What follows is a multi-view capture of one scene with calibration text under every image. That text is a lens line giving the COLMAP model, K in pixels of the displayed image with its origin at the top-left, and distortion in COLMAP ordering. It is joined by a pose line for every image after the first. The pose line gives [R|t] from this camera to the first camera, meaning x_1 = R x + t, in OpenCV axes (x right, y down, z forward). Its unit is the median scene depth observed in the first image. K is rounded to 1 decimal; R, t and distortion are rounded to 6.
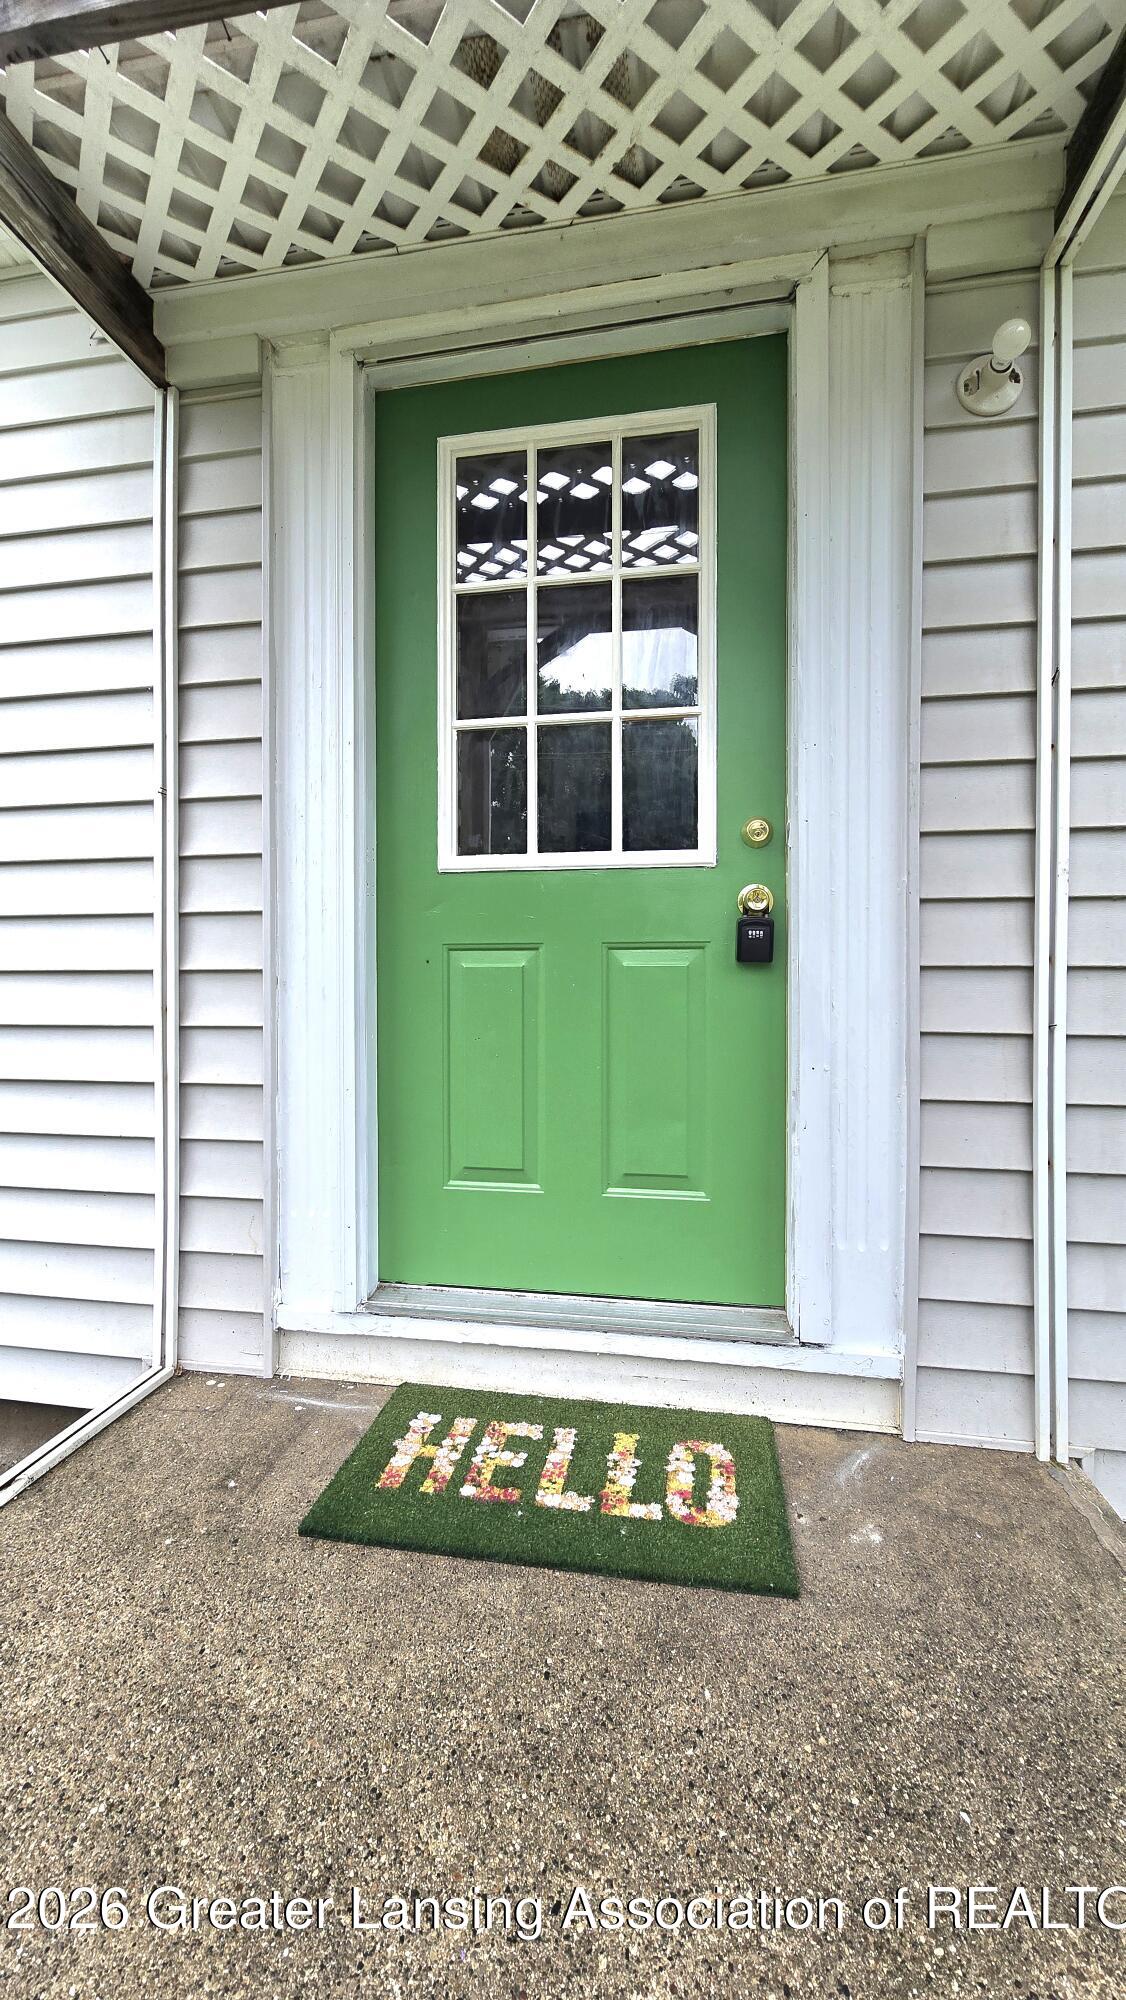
lens RADIAL K [[816.4, 0, 560.0], [0, 816.4, 1002.4], [0, 0, 1]] dist [-0.004270, 0.000049]
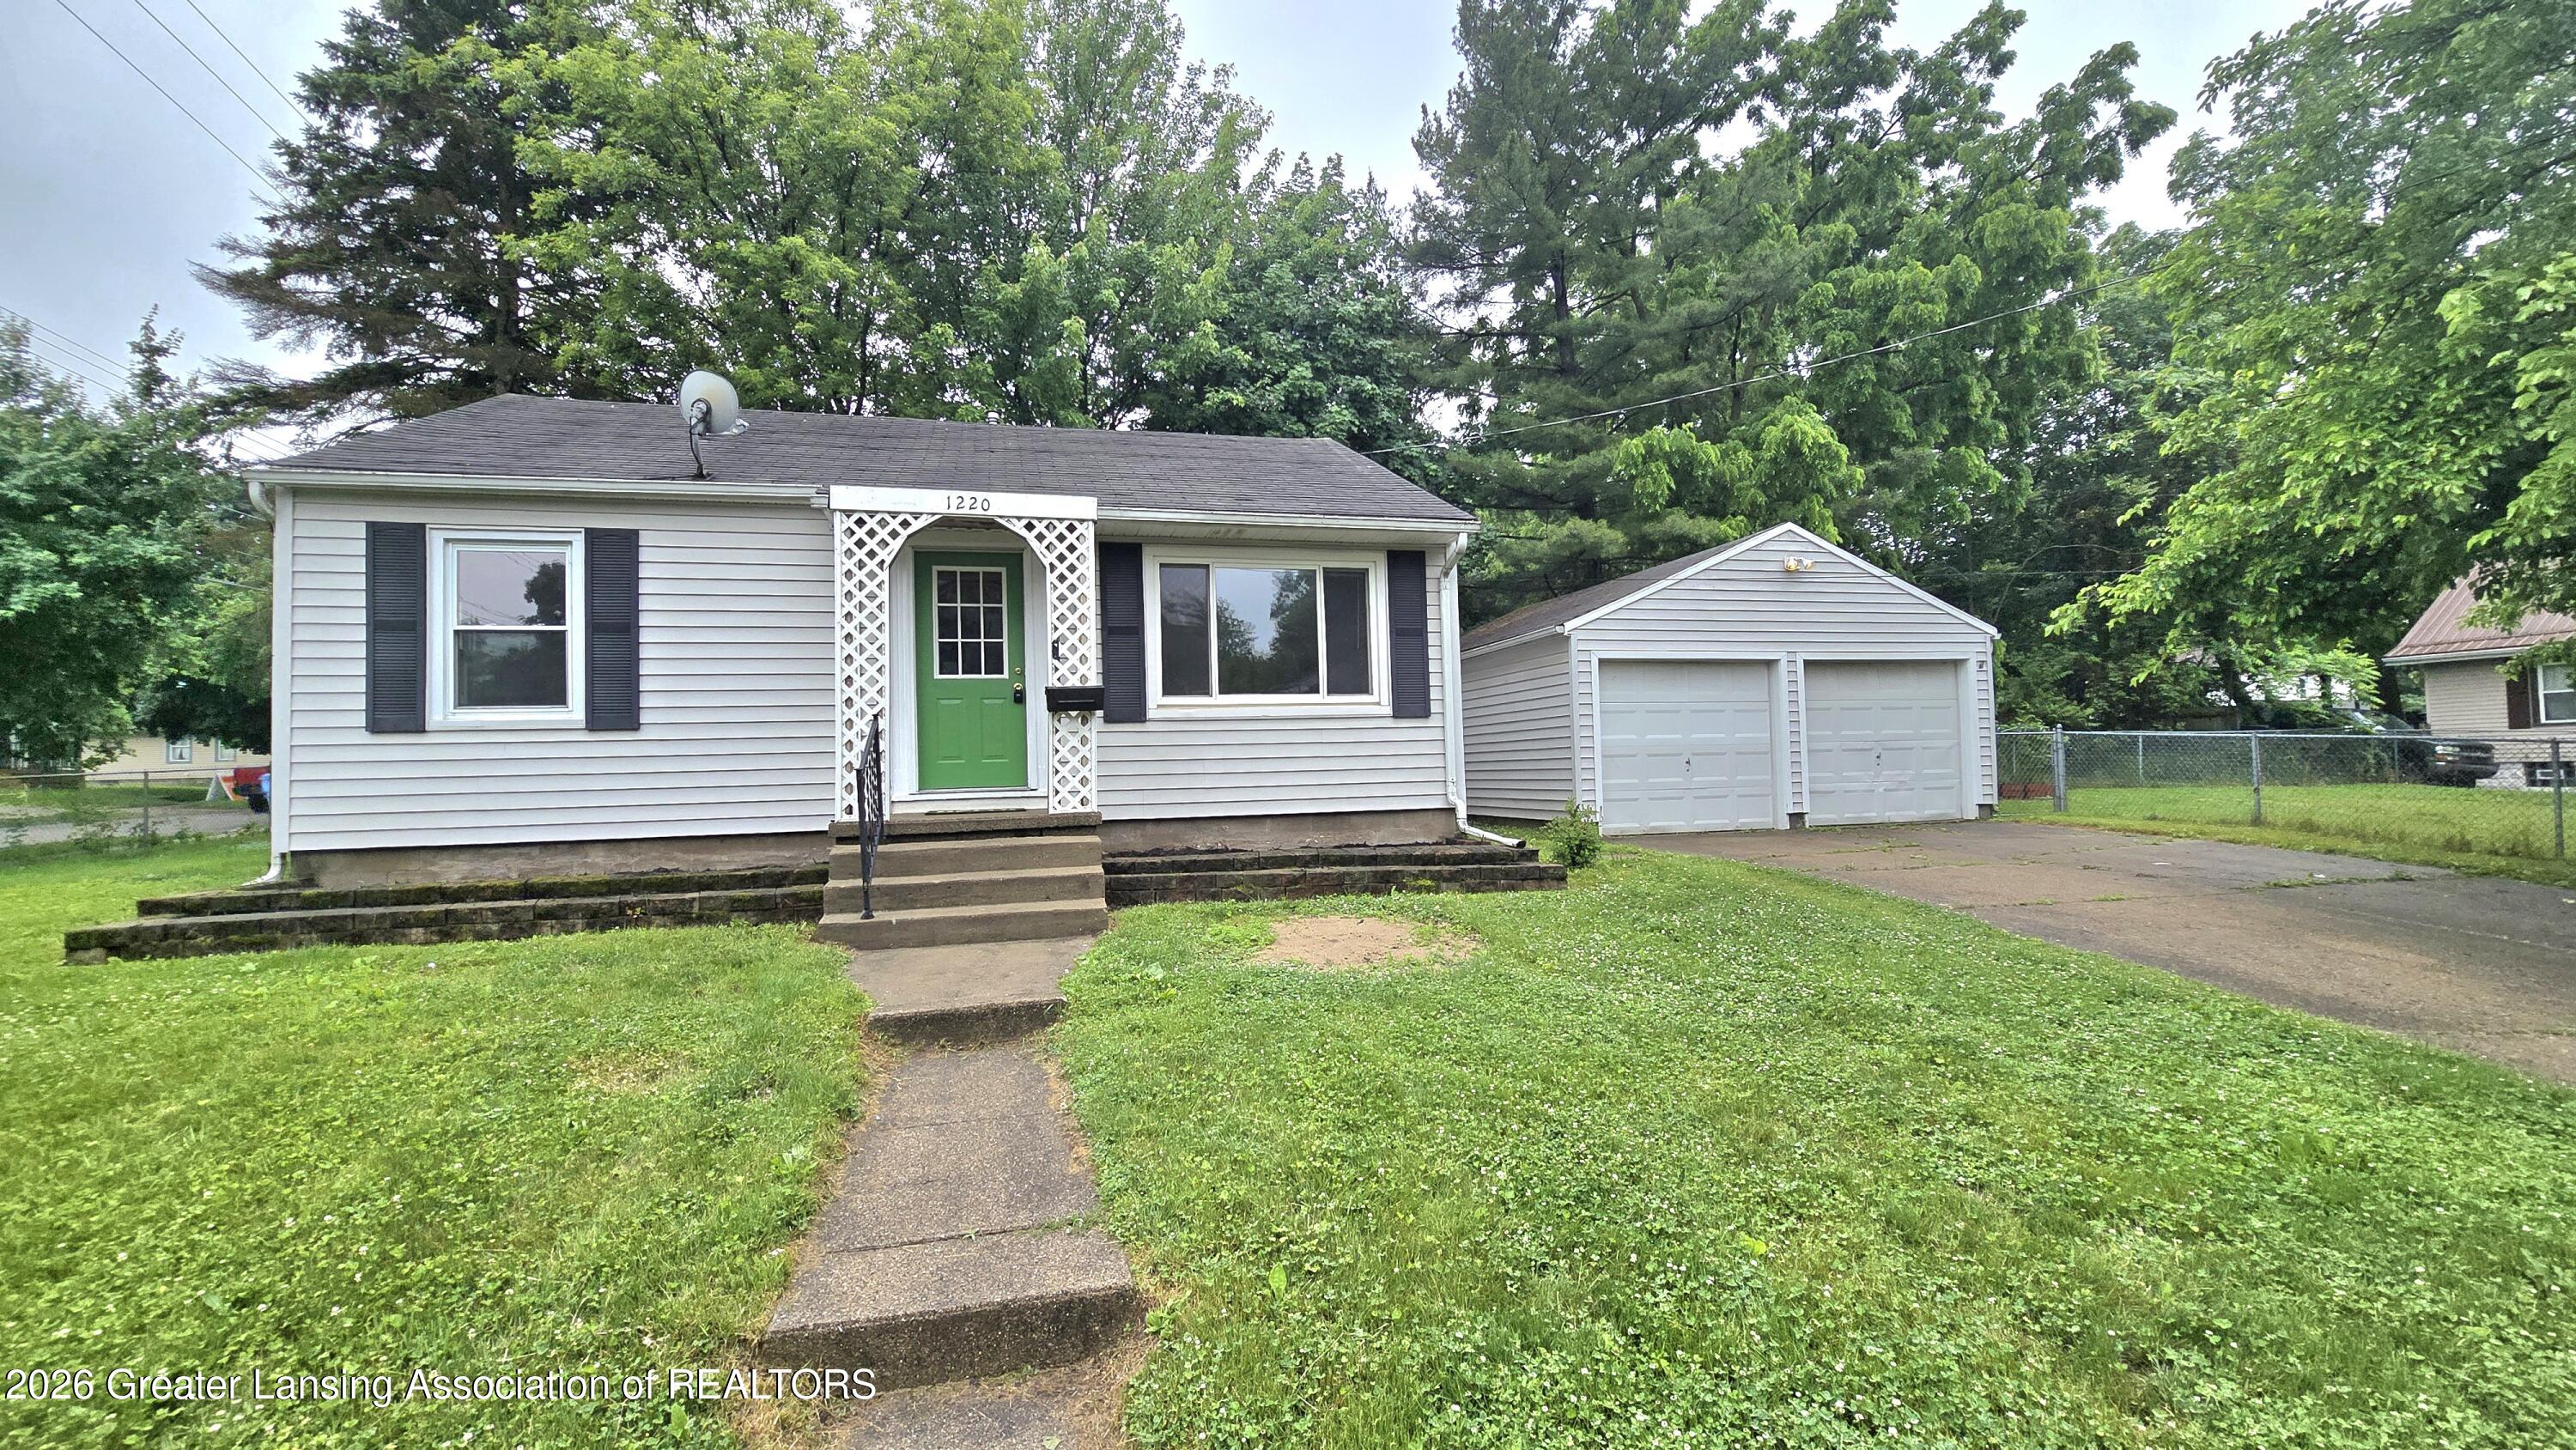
lens RADIAL K [[1051.5, 0, 1289.1], [0, 1051.5, 727.6], [0, 0, 1]] dist [-0.004270, 0.000049]
pose [[0.914566, -0.016970, 0.404081, -0.623143], [0.029099, 0.999291, -0.023895, 0.232199], [-0.403389, 0.033612, 0.914411, -4.150058]]
